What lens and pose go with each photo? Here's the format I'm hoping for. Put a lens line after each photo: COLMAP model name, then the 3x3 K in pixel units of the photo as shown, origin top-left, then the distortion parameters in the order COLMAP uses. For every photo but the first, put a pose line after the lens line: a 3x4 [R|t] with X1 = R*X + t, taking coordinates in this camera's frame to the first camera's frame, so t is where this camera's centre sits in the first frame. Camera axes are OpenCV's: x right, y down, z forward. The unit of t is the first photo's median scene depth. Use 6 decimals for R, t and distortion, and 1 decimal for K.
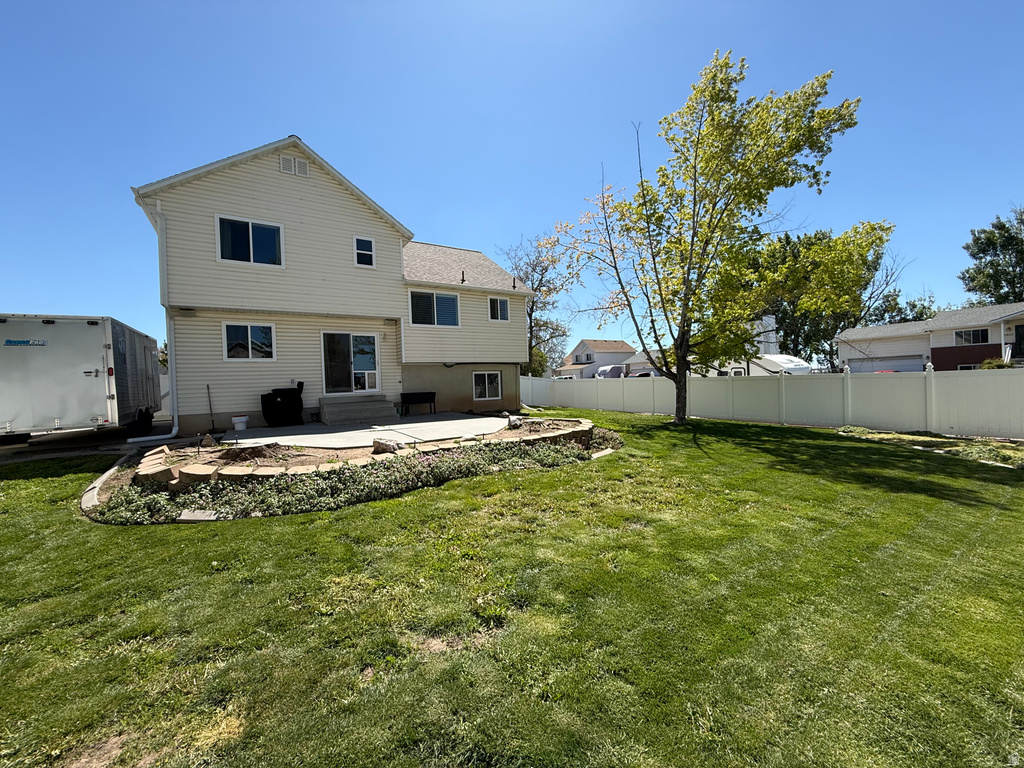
lens RADIAL K [[406.6, 0, 513.1], [0, 406.6, 384.9], [0, 0, 1]] dist [0.001097, -0.000610]
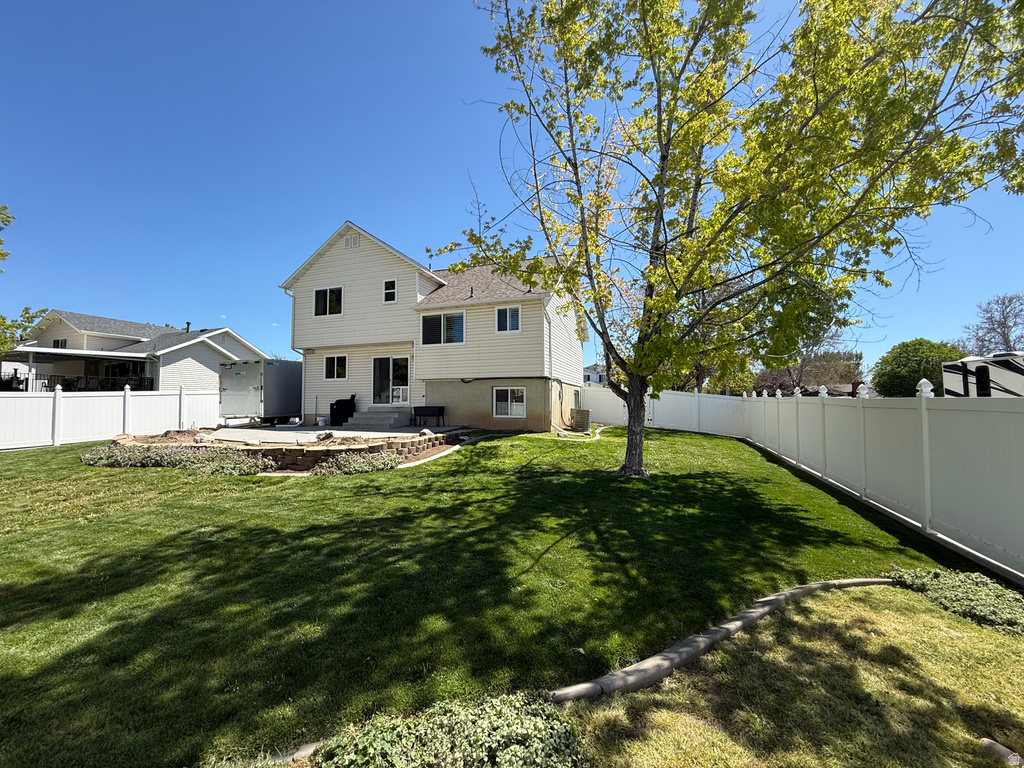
lens RADIAL K [[406.6, 0, 512.6], [0, 406.6, 385.1], [0, 0, 1]] dist [0.001097, -0.000610]
pose [[0.603966, -0.004605, -0.796997, 0.846886], [-0.025314, 0.999368, -0.024957, -0.018197], [0.796608, 0.035248, 0.603468, 0.559961]]
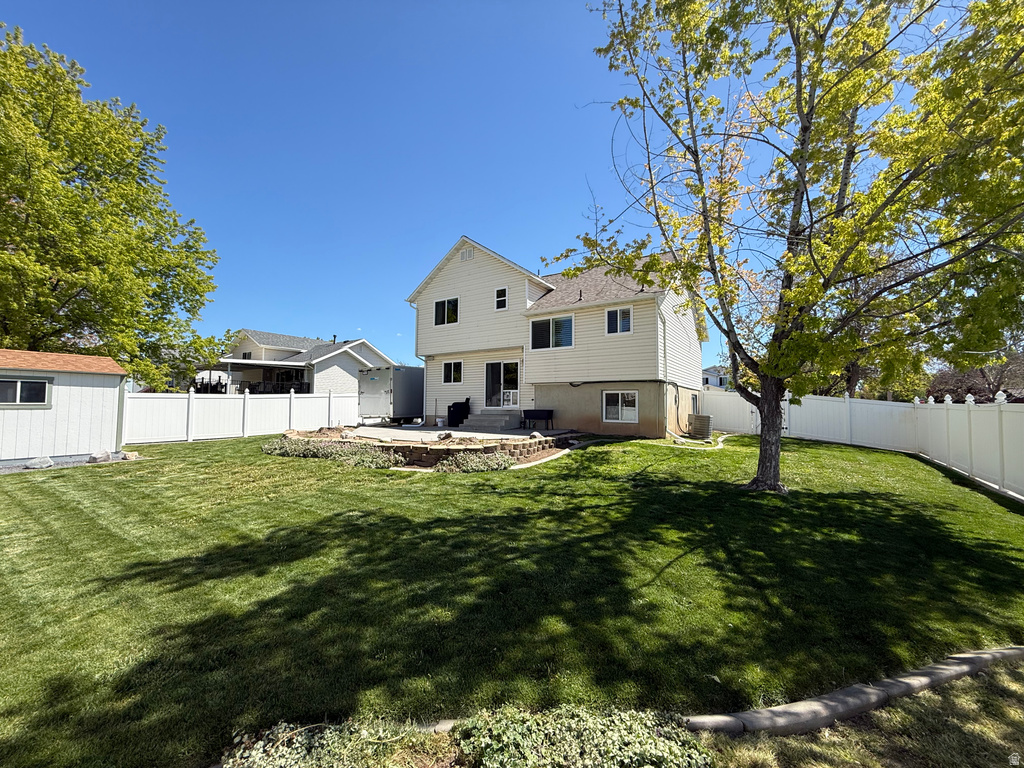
lens RADIAL K [[406.6, 0, 511.2], [0, 406.6, 384.8], [0, 0, 1]] dist [0.001097, -0.000610]
pose [[0.379656, -0.013995, -0.925022, 0.841912], [-0.030807, 0.999140, -0.027761, -0.017628], [0.924615, 0.039036, 0.378898, 0.548589]]
